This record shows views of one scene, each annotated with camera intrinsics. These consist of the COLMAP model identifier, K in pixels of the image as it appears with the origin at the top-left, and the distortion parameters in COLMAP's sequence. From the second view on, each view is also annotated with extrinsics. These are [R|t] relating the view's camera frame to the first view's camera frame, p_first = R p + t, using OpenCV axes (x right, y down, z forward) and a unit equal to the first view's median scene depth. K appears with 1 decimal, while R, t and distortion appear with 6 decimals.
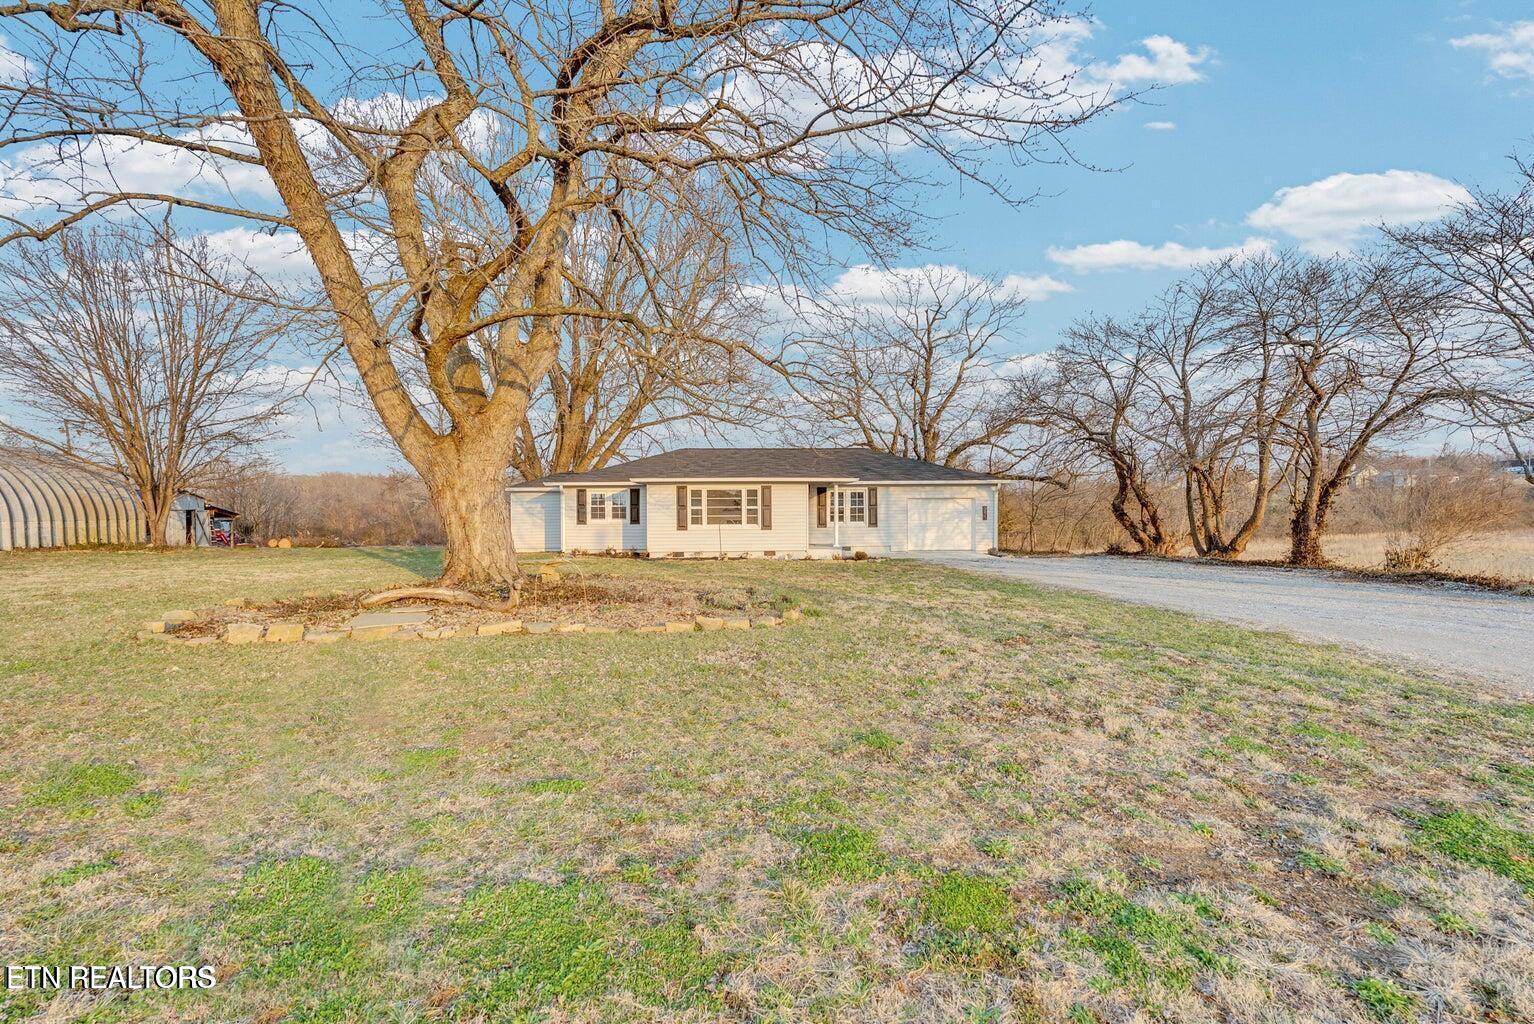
lens RADIAL K [[692.0, 0, 783.5], [0, 692.0, 512.5], [0, 0, 1]] dist [-0.014214, 0.000381]
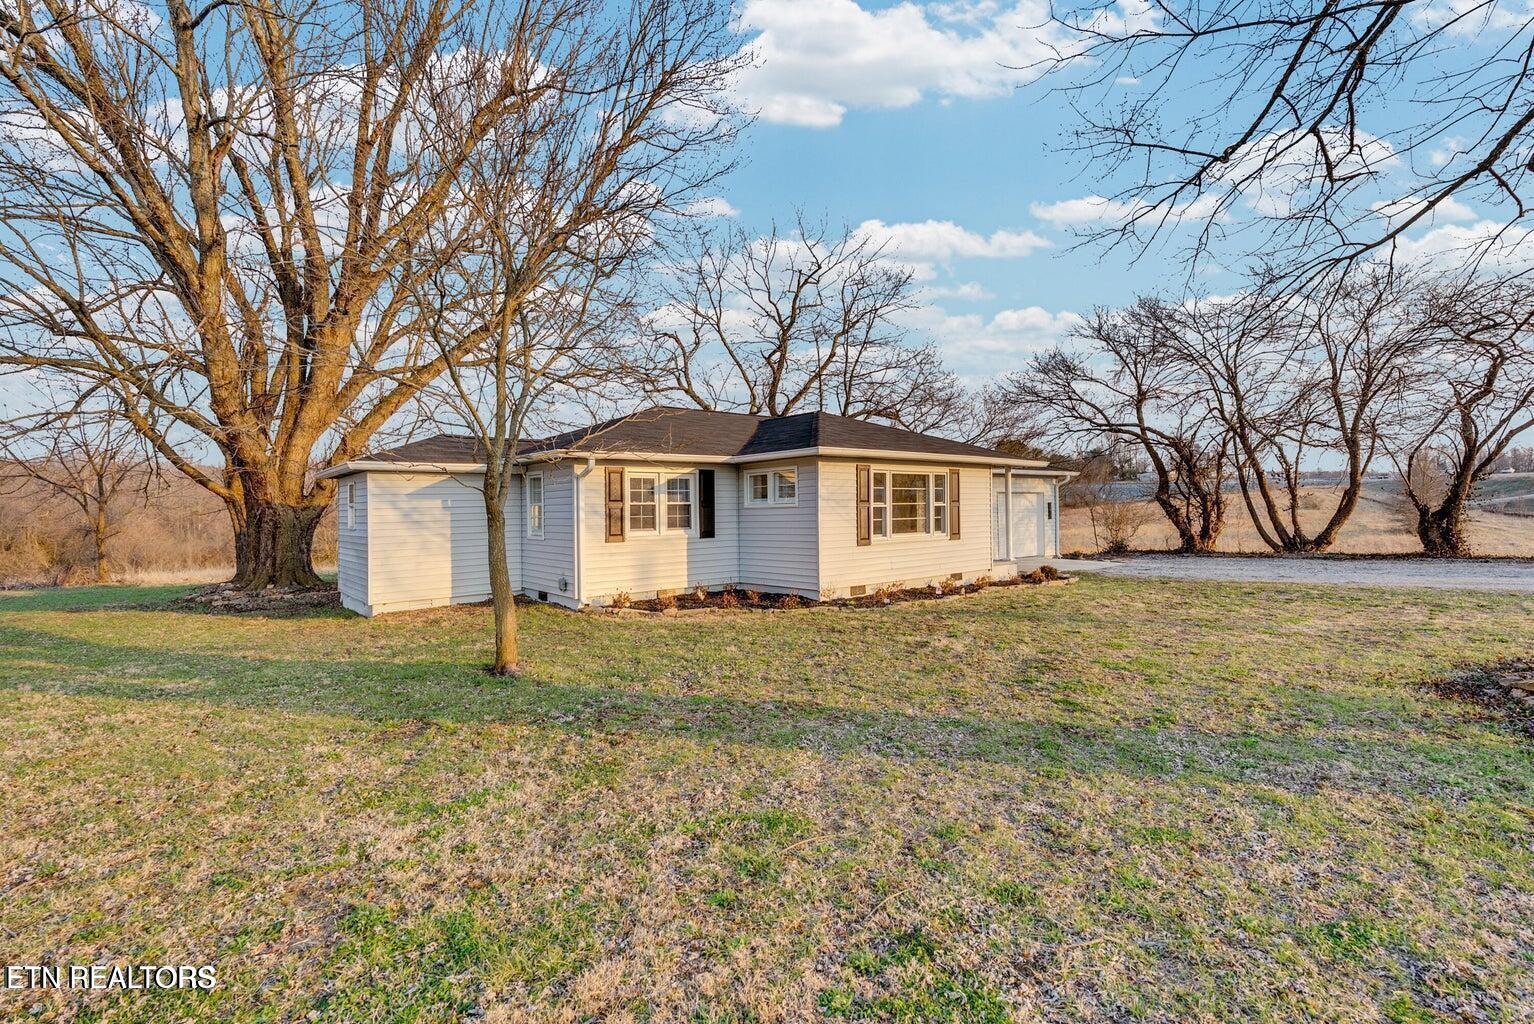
lens RADIAL K [[692.0, 0, 783.5], [0, 692.0, 512.5], [0, 0, 1]] dist [-0.014214, 0.000381]
pose [[0.793338, -0.009638, 0.608706, -0.486558], [0.013202, 0.999912, -0.001375, -0.000799], [-0.608639, 0.009127, 0.793395, 0.552149]]
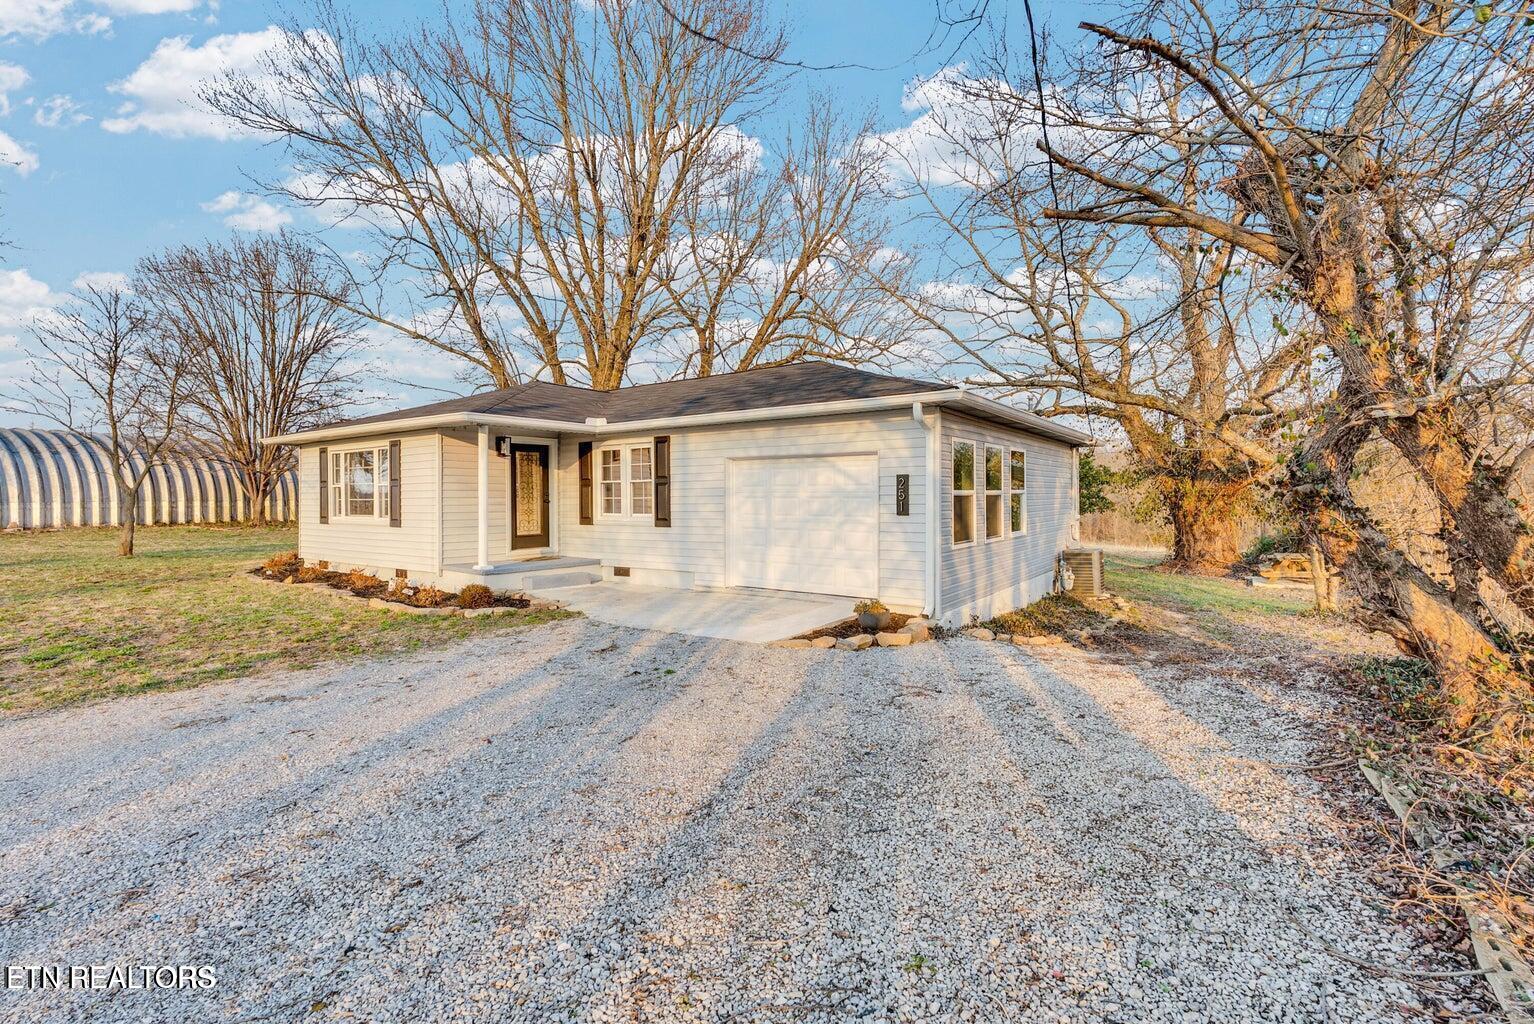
lens RADIAL K [[692.0, 0, 783.5], [0, 692.0, 512.5], [0, 0, 1]] dist [-0.014214, 0.000381]
pose [[0.789630, 0.015131, -0.613396, 0.465114], [-0.001286, 0.999735, 0.023006, 0.001453], [0.613581, -0.017377, 0.789440, 0.716555]]
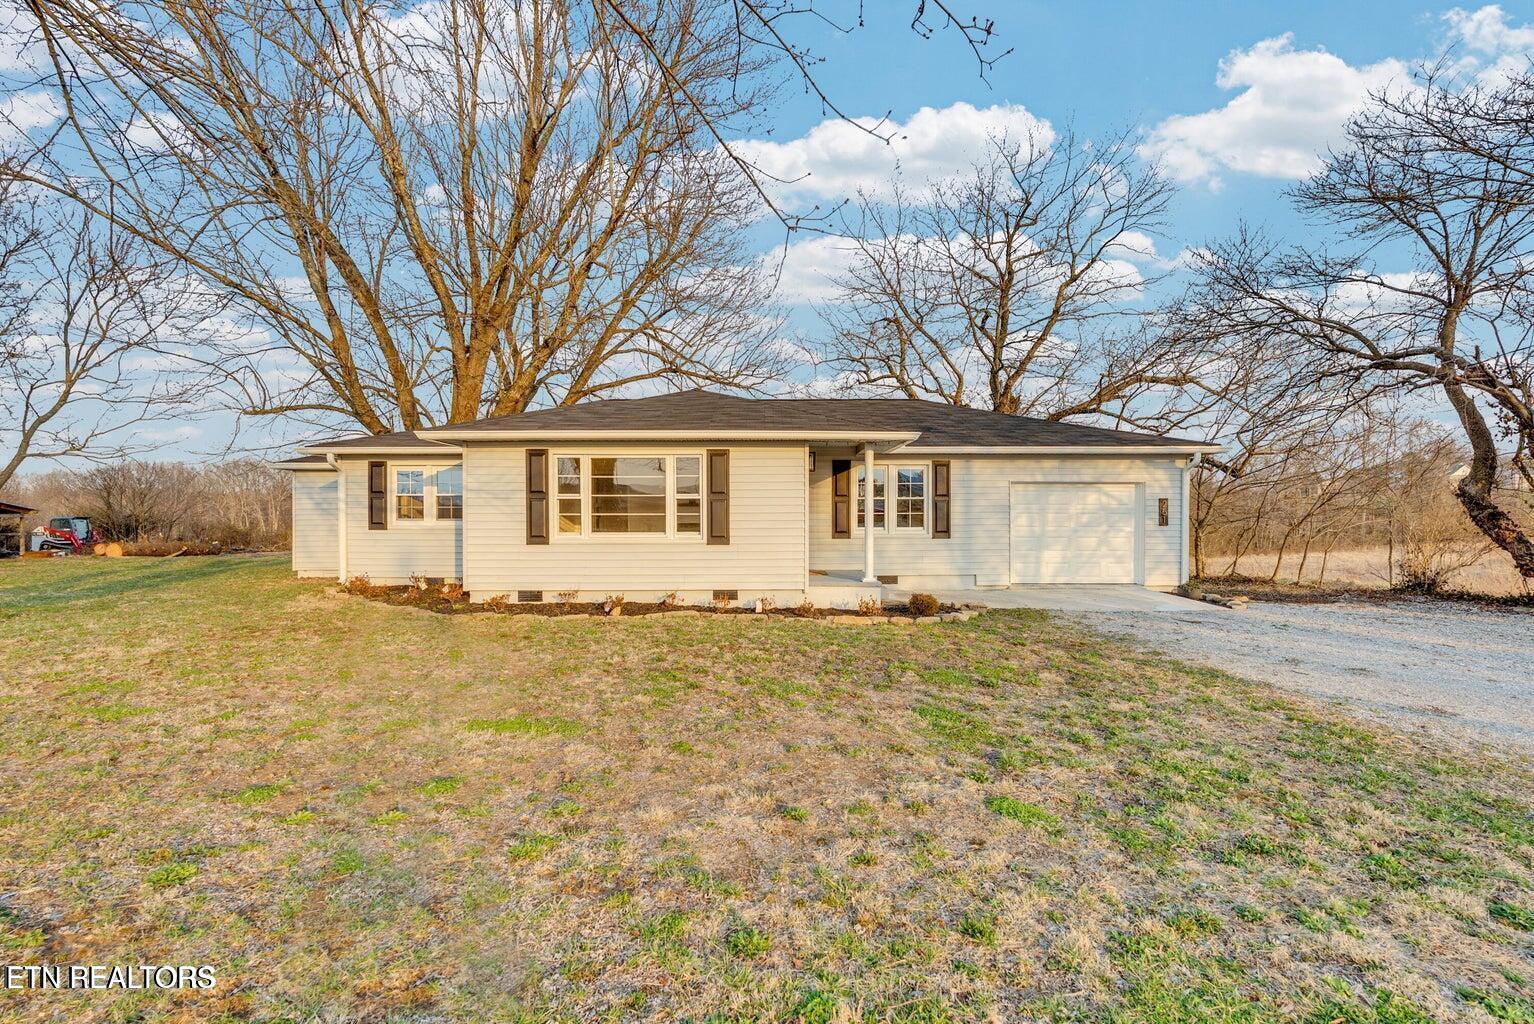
lens RADIAL K [[692.0, 0, 783.5], [0, 692.0, 512.5], [0, 0, 1]] dist [-0.014214, 0.000381]
pose [[0.998722, 0.005199, -0.050267, 0.039272], [-0.005283, 0.999985, -0.001544, 0.003545], [0.050259, 0.001807, 0.998735, 0.494981]]
